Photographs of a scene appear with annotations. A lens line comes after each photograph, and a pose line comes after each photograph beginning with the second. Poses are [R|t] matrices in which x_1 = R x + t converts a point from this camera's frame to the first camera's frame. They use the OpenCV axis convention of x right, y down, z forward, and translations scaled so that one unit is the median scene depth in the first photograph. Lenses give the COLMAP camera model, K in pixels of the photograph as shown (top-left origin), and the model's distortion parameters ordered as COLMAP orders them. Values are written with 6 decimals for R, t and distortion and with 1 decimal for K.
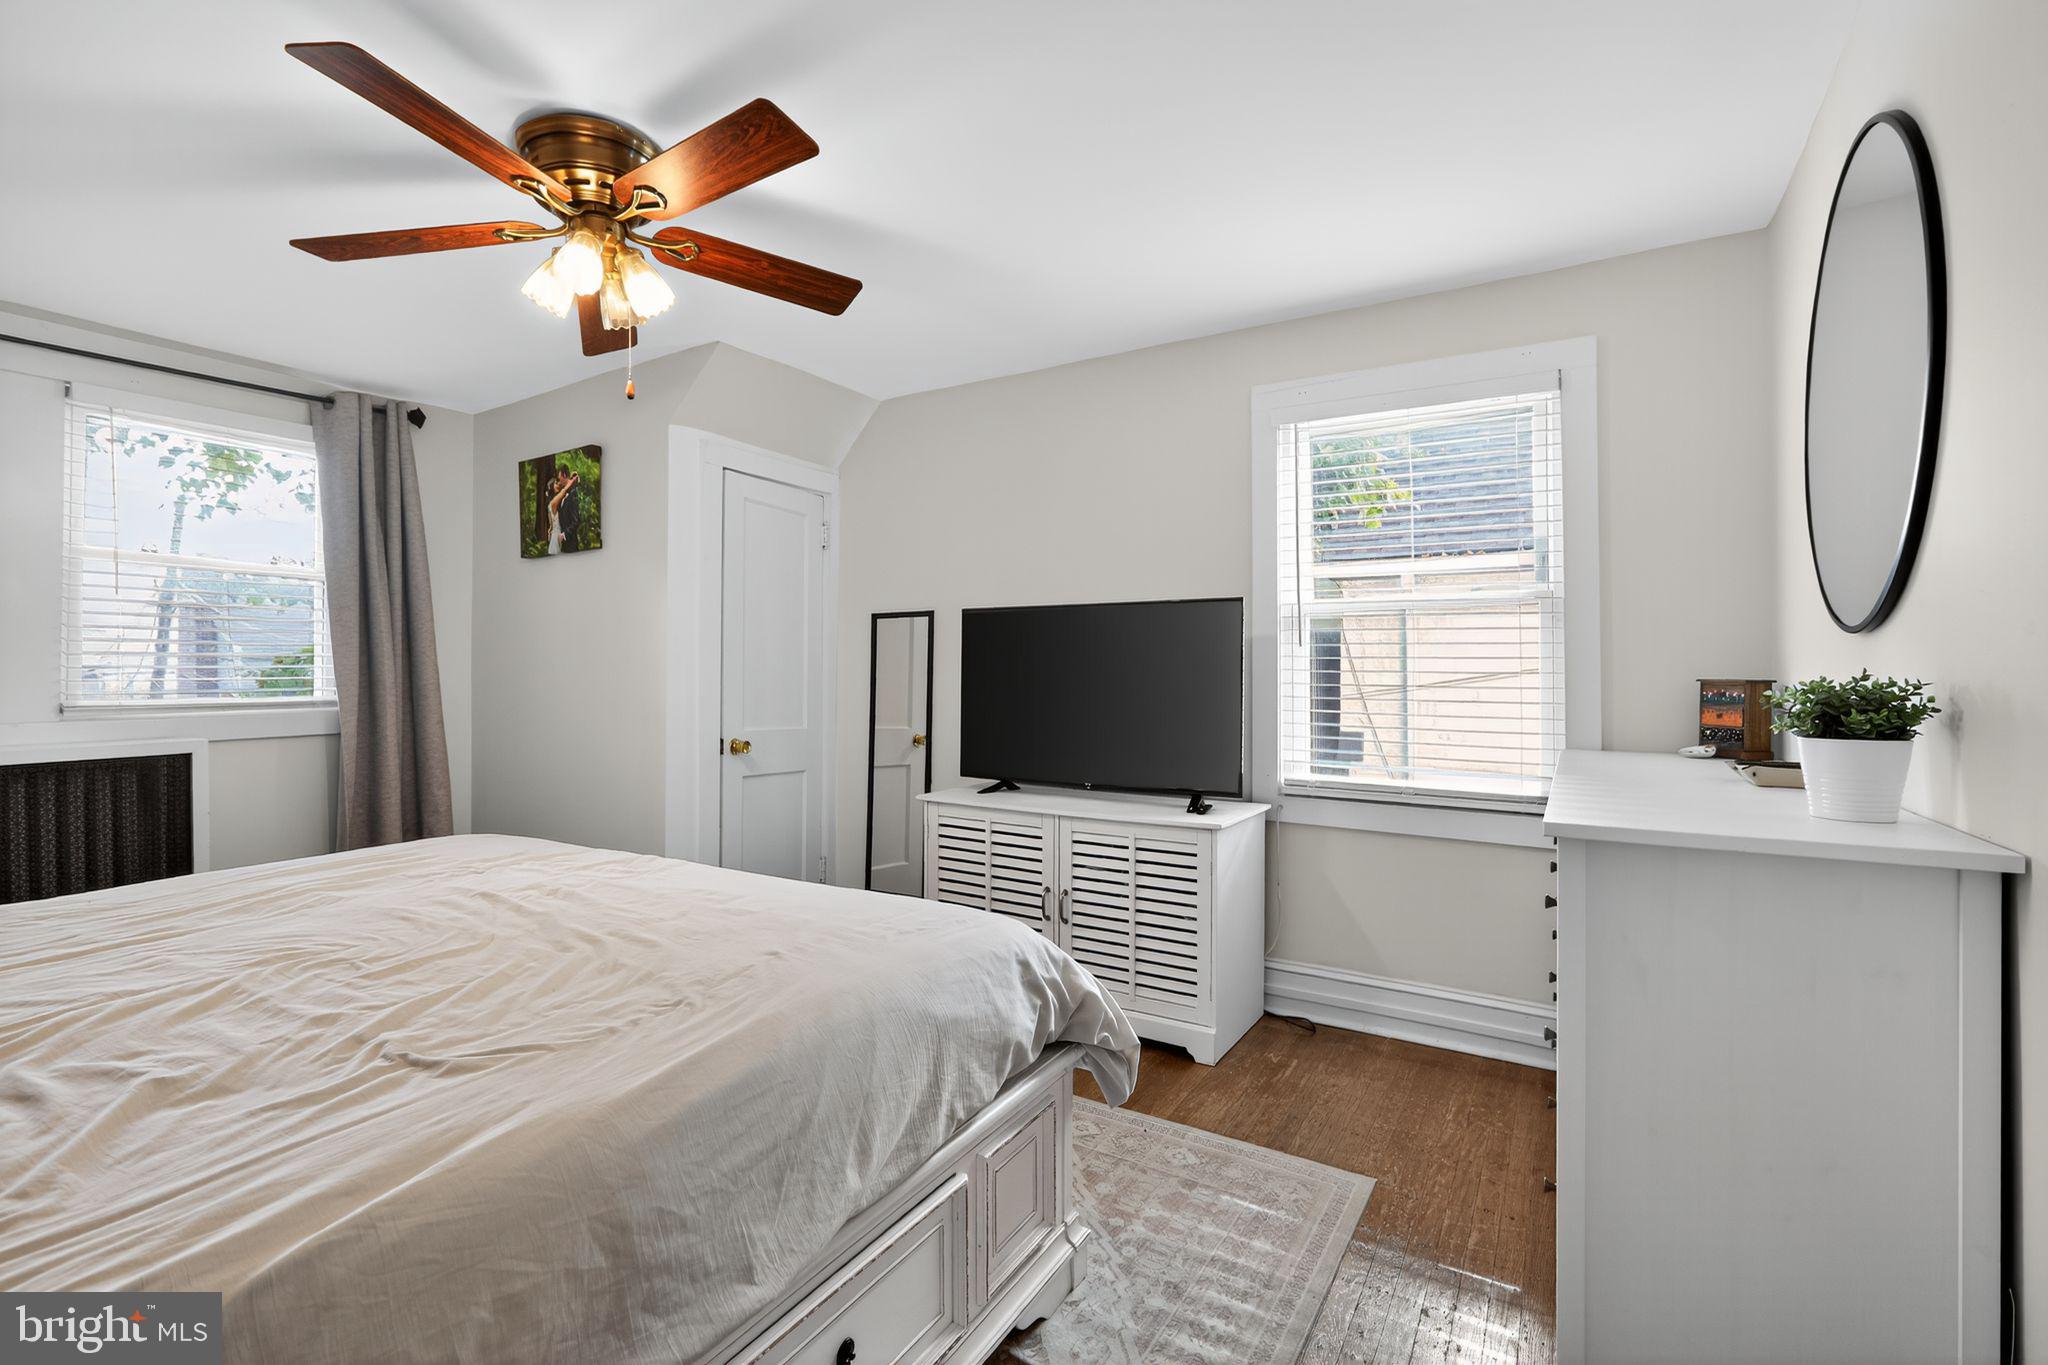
lens RADIAL K [[920.9, 0, 1023.9], [0, 920.9, 680.0], [0, 0, 1]] dist [-0.004457, 0.003542]
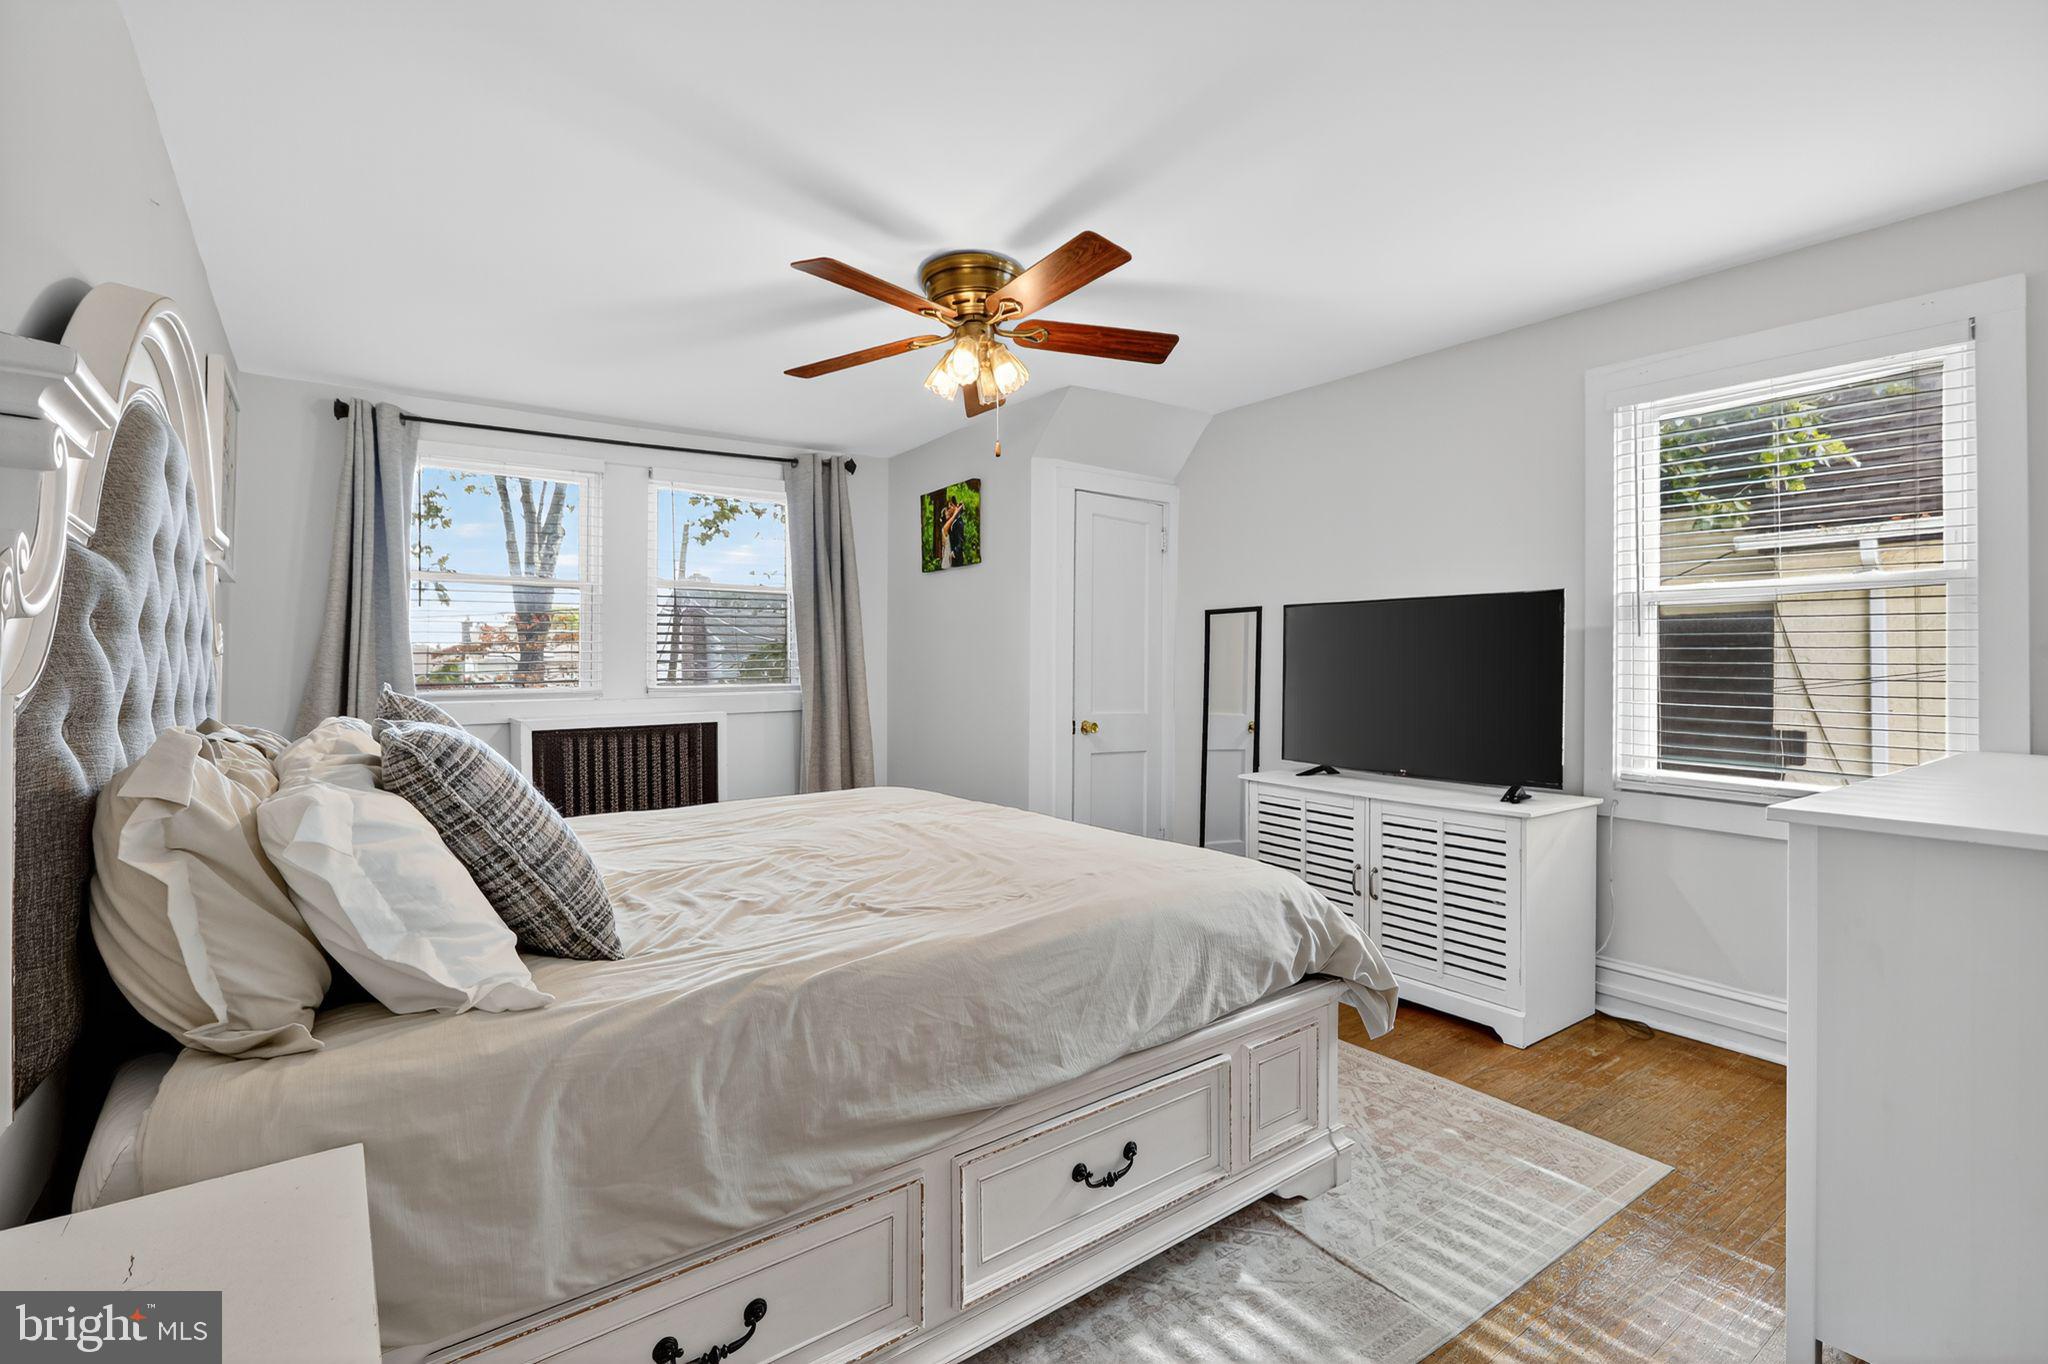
lens RADIAL K [[920.9, 0, 1025.4], [0, 920.9, 674.0], [0, 0, 1]] dist [-0.004457, 0.003542]
pose [[0.926371, 0.002593, -0.376603, 0.097340], [-0.000384, 0.999982, 0.005941, -0.004093], [0.376611, -0.005359, 0.926356, -0.190311]]
